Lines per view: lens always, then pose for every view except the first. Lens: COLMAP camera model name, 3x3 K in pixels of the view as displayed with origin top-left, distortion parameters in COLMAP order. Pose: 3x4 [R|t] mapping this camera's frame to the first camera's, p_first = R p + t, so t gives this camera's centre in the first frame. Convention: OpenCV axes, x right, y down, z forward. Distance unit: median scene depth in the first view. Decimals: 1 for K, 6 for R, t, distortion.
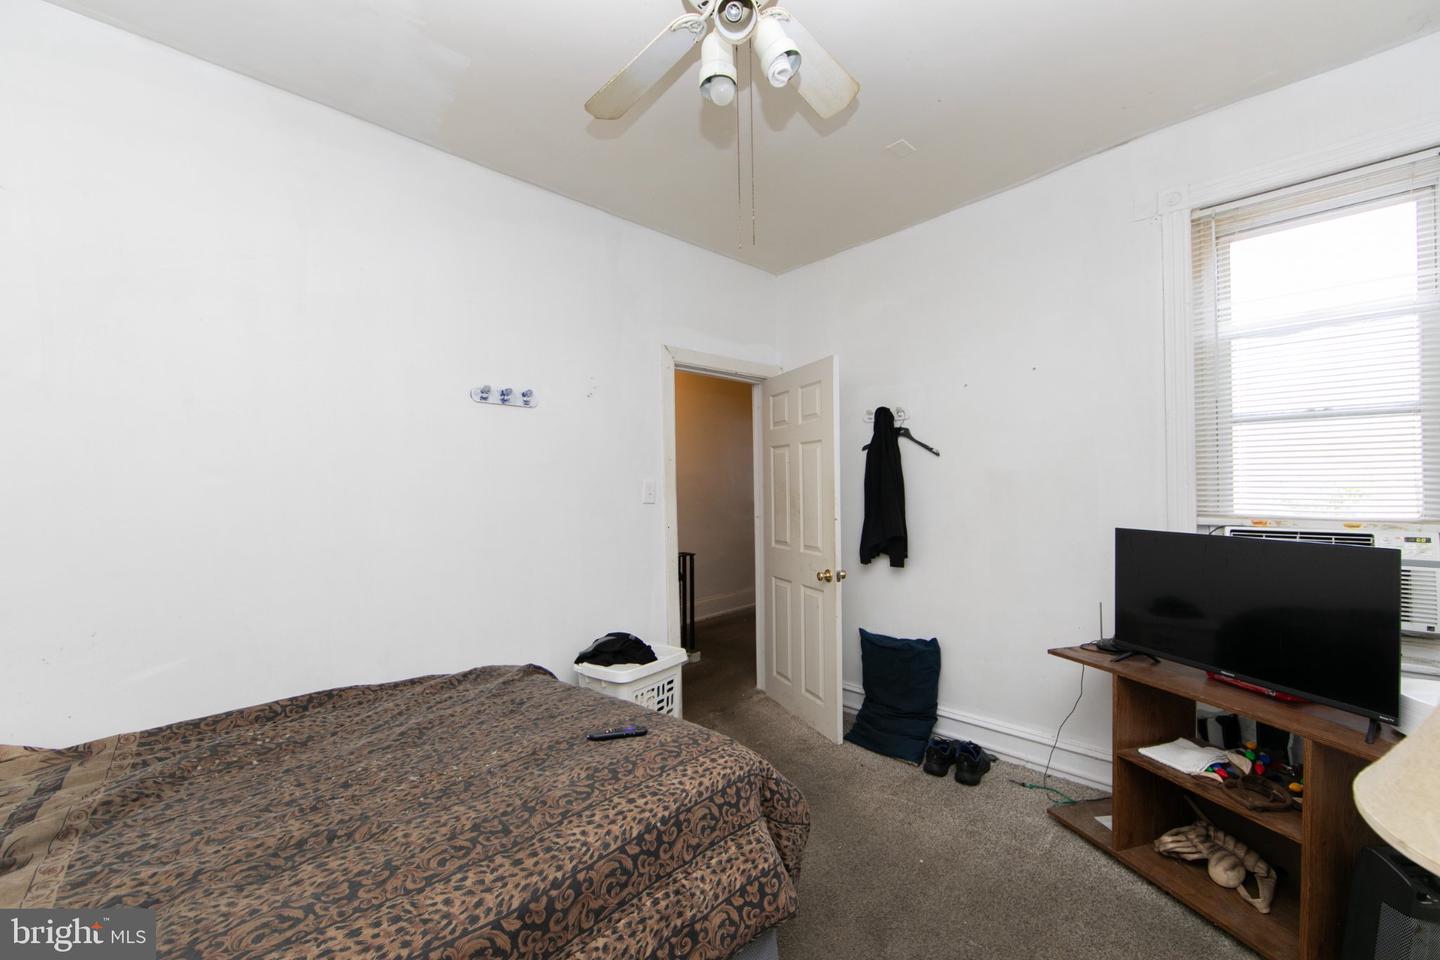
lens RADIAL K [[576.6, 0, 726.2], [0, 576.6, 481.3], [0, 0, 1]] dist [-0.008683, 0.000495]
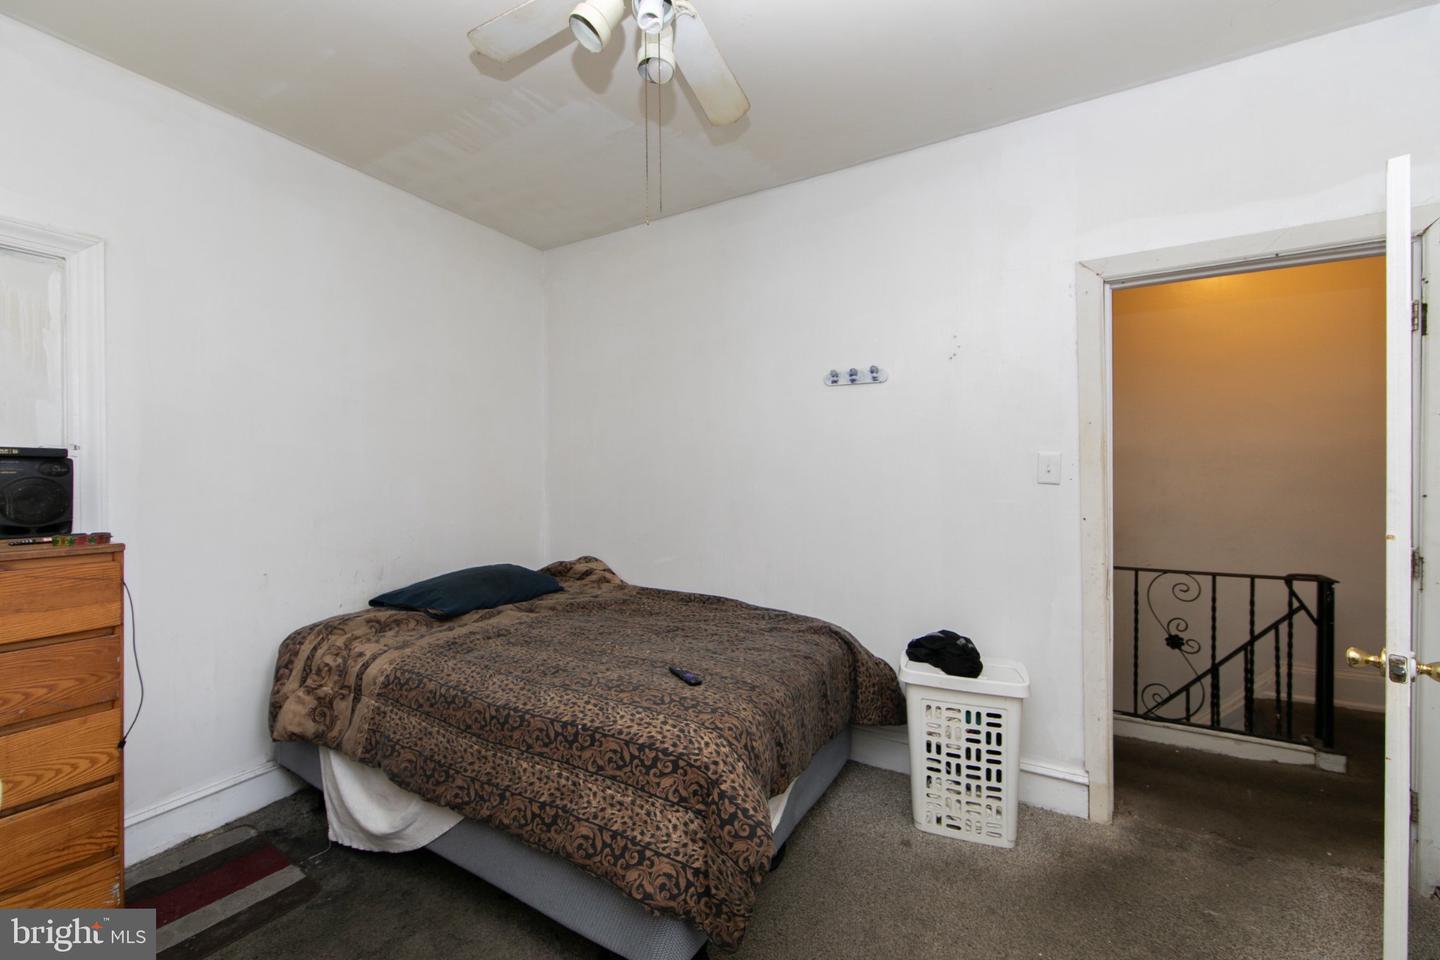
lens RADIAL K [[576.6, 0, 726.2], [0, 576.6, 476.4], [0, 0, 1]] dist [-0.008683, 0.000495]
pose [[0.256721, 0.028023, -0.966079, 0.954274], [0.004539, 0.999534, 0.030200, 0.006614], [0.966475, -0.012138, 0.256475, 0.805045]]
